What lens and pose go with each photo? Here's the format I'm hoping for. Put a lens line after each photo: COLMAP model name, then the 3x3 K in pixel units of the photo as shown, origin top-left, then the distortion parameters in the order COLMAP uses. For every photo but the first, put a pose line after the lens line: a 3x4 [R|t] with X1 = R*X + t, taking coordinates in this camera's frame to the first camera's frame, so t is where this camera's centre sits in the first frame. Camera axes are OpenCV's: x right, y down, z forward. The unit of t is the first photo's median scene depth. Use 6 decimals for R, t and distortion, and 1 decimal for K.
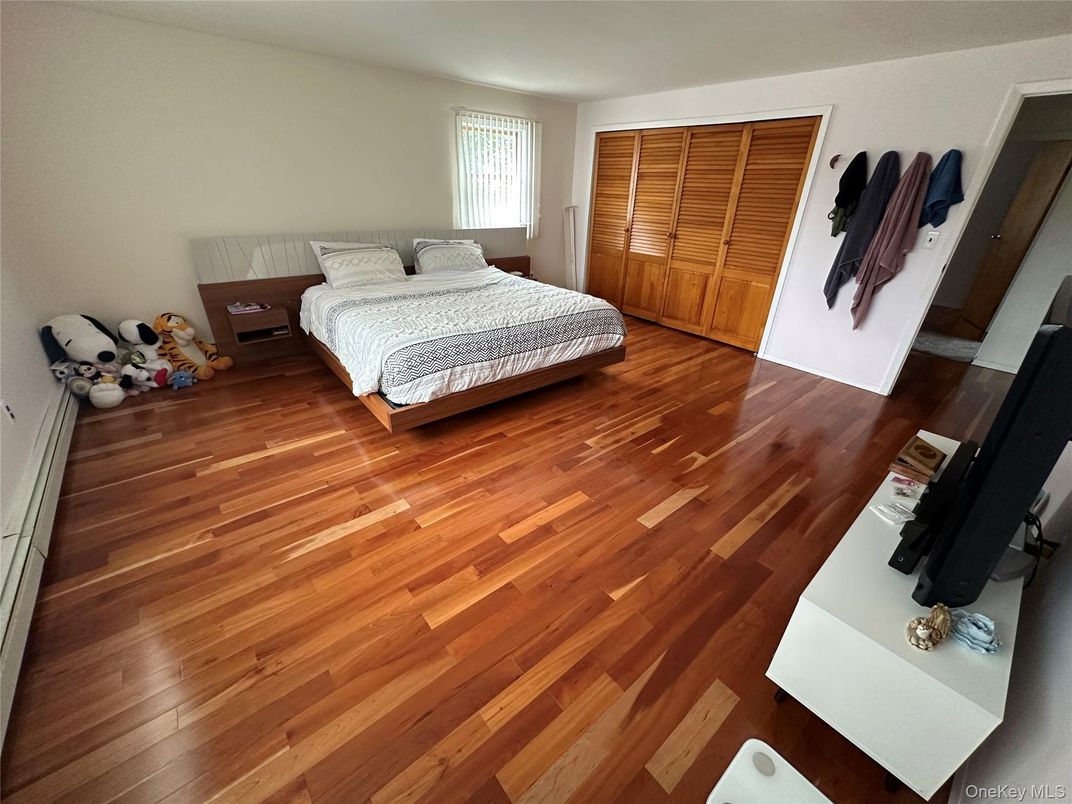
lens RADIAL K [[426.0, 0, 538.5], [0, 426.0, 404.0], [0, 0, 1]] dist [-0.000667, -0.000083]
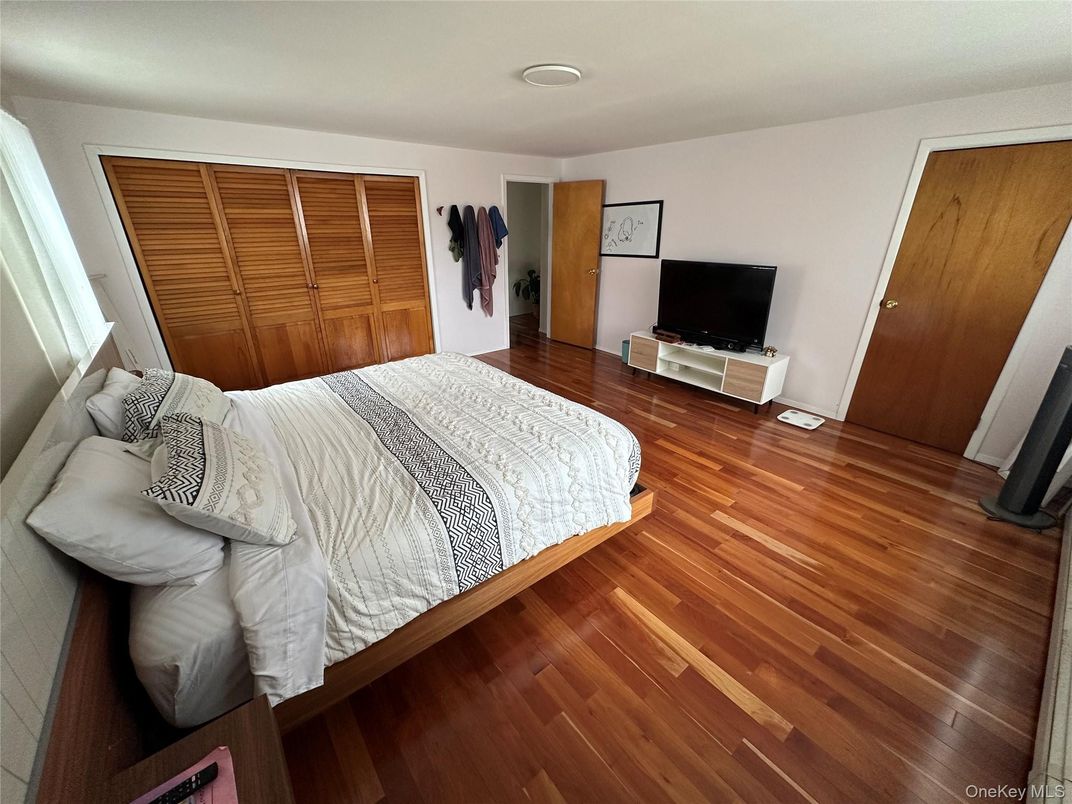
lens RADIAL K [[426.0, 0, 536.7], [0, 426.0, 400.0], [0, 0, 1]] dist [-0.000667, -0.000083]
pose [[0.019520, -0.416004, 0.909153, -0.810166], [0.455236, 0.813296, 0.362368, -0.432872], [-0.890157, 0.406806, 0.205256, 0.691031]]
